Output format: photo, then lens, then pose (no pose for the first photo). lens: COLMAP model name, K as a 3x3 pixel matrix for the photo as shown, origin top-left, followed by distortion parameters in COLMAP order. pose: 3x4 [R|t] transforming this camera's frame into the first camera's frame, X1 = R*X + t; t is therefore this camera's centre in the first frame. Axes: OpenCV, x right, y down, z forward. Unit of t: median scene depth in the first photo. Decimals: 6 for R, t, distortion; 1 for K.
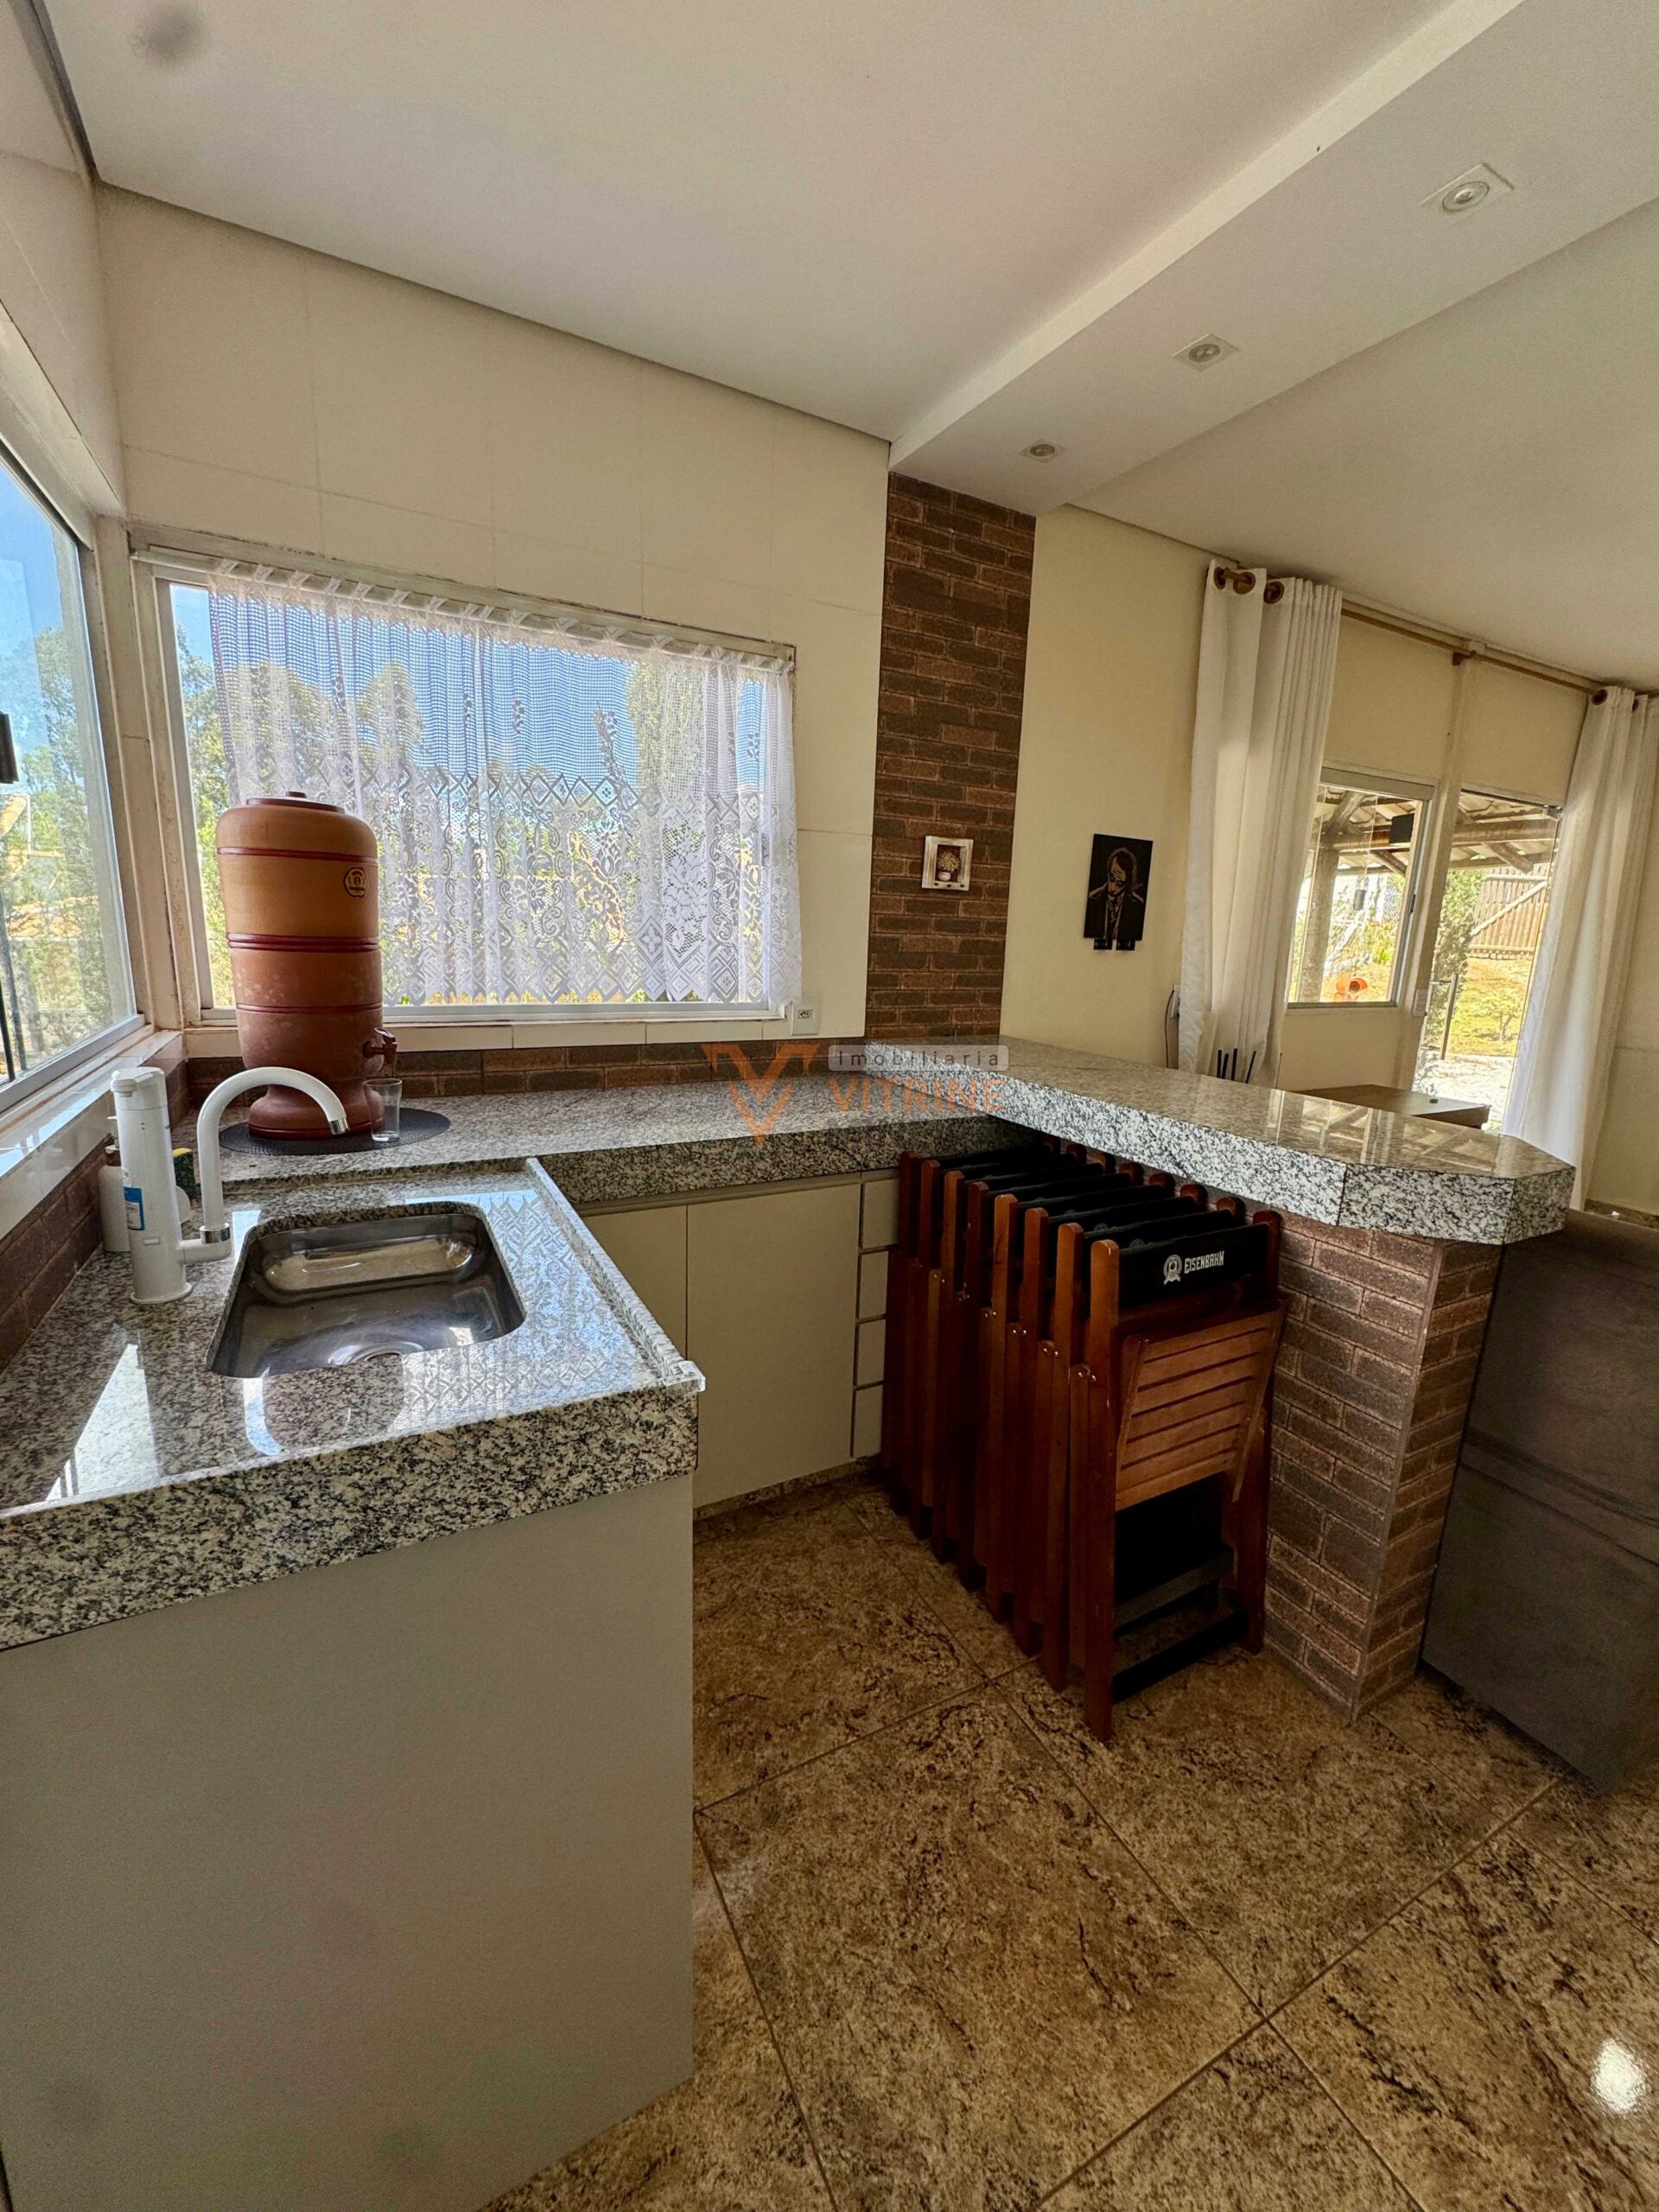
lens RADIAL K [[888.6, 0, 831.5], [0, 888.6, 1106.5], [0, 0, 1]] dist [-0.005909, 0.001452]
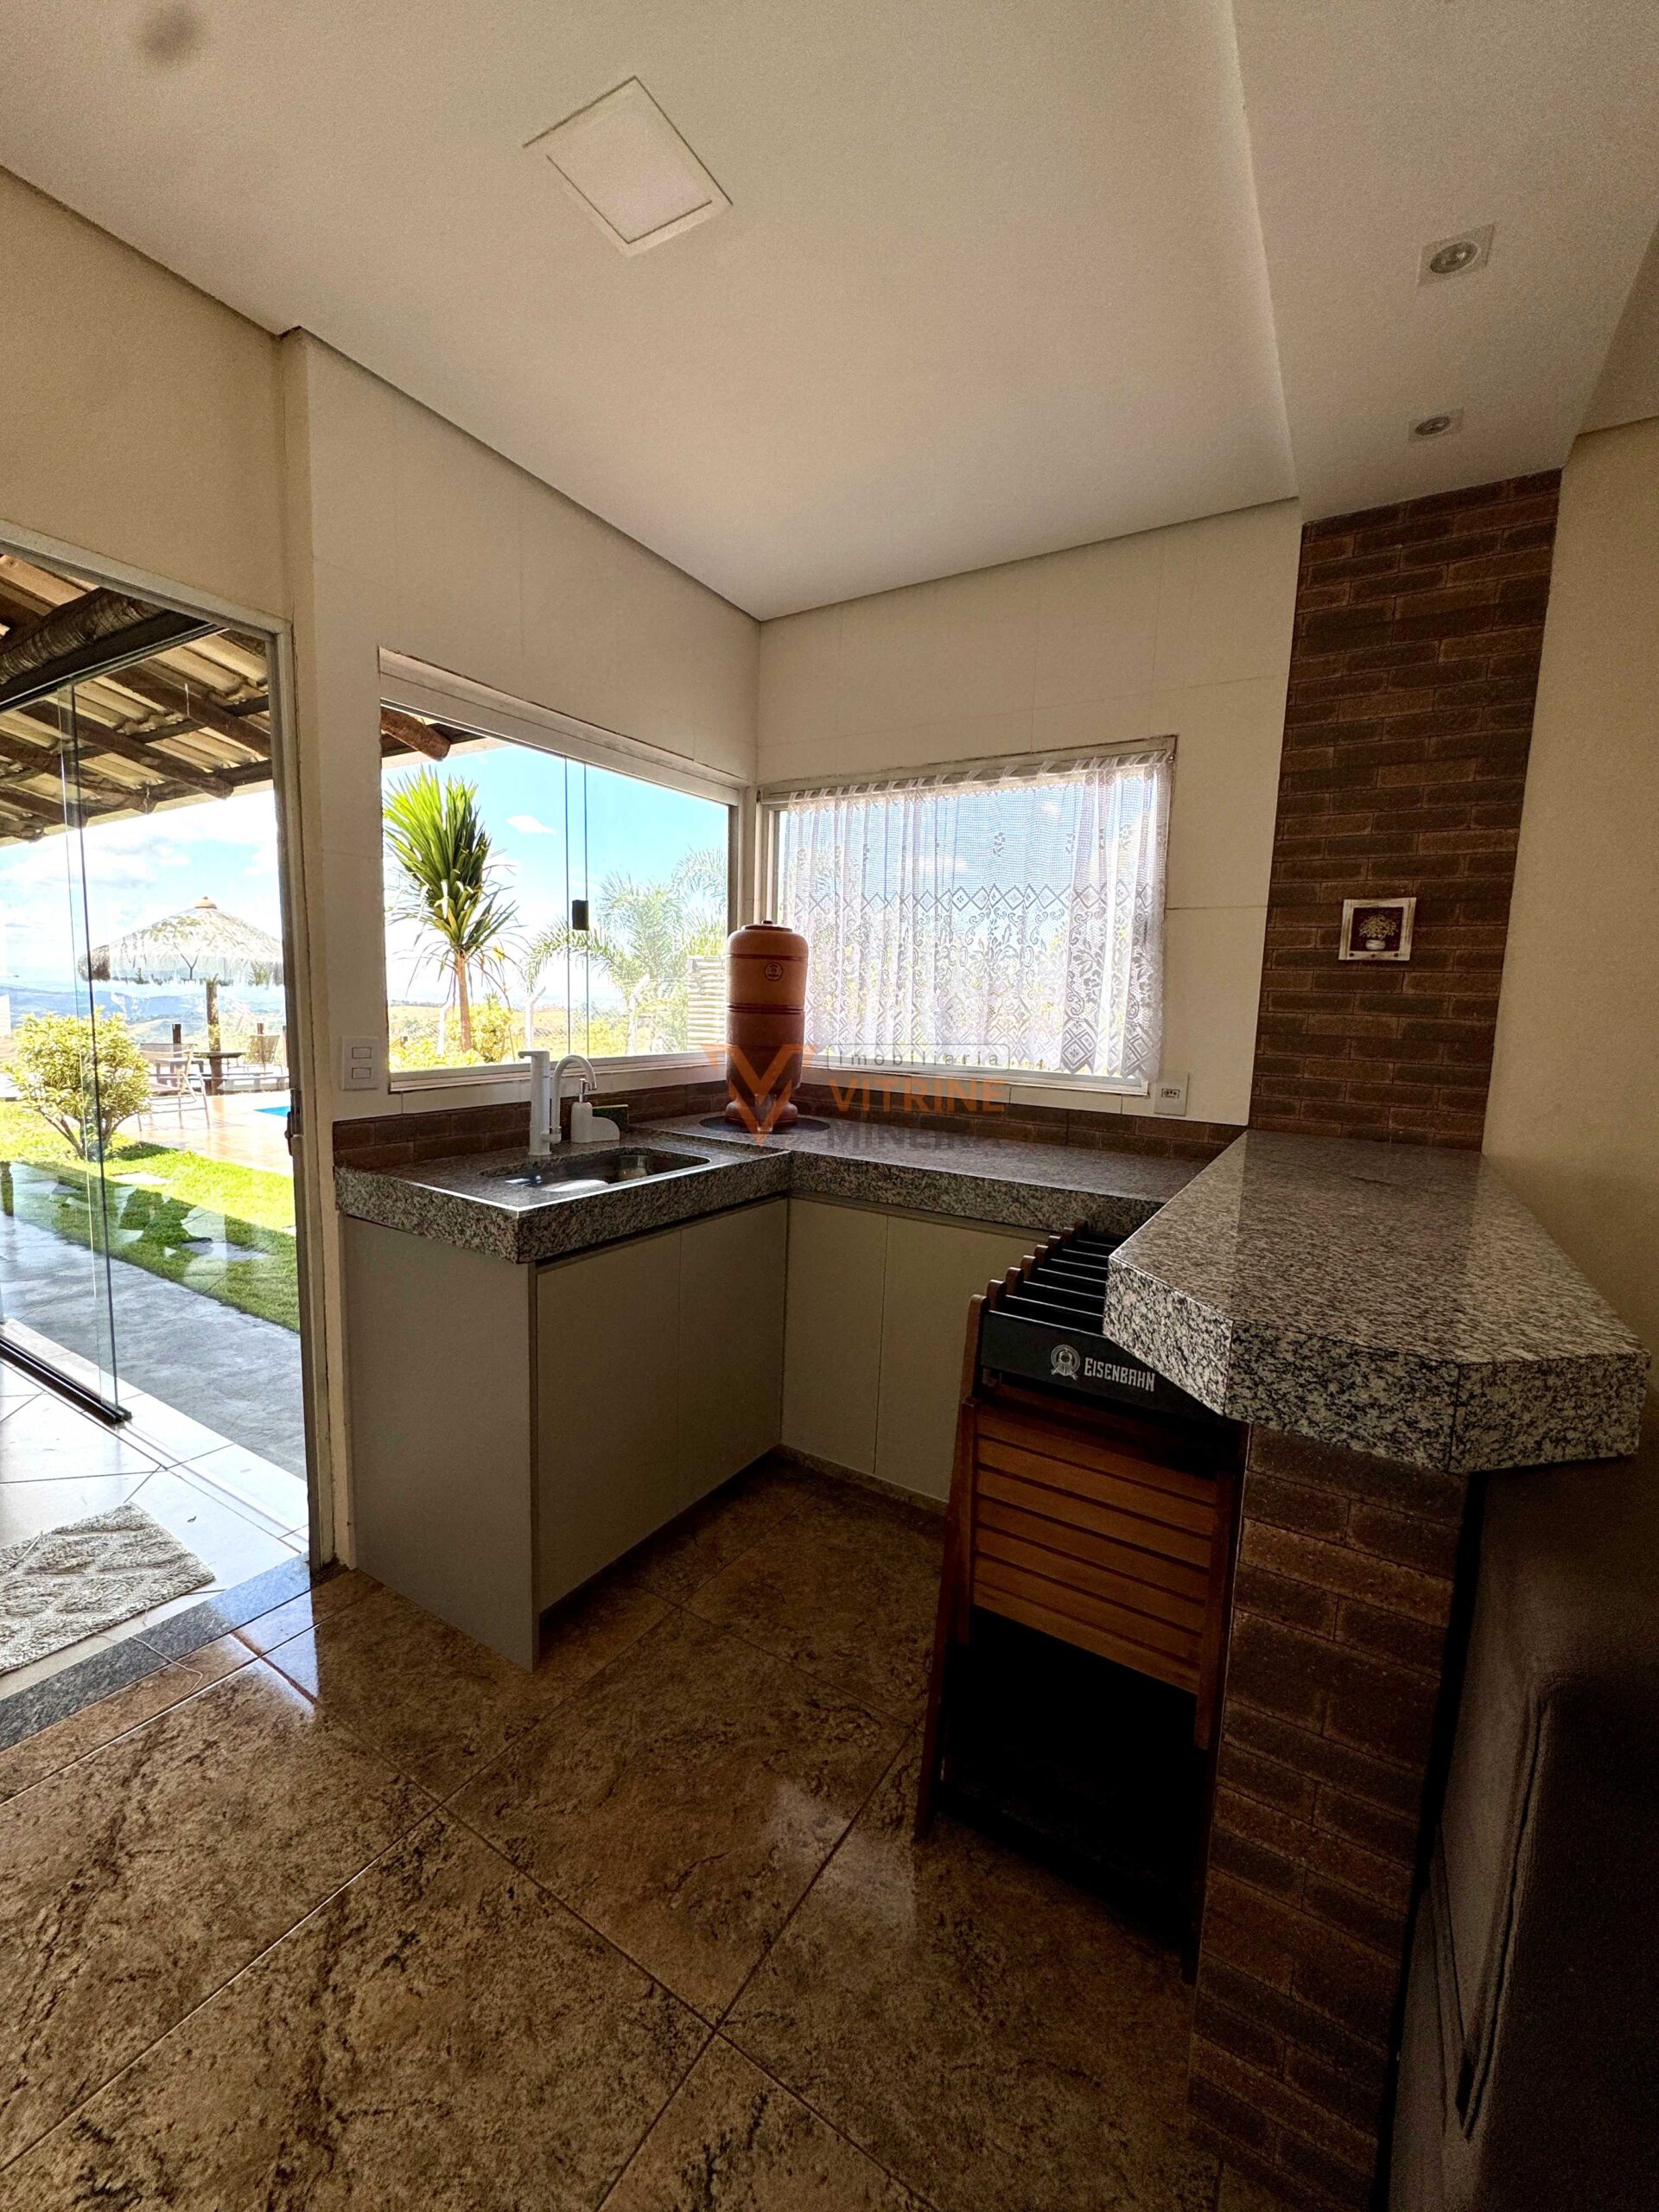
lens RADIAL K [[888.6, 0, 827.3], [0, 888.6, 1108.0], [0, 0, 1]] dist [-0.005909, 0.001452]
pose [[0.505796, 0.089045, -0.858045, 0.775743], [-0.194101, 0.980900, -0.012623, -0.004955], [0.840533, 0.172932, 0.513419, 0.239315]]
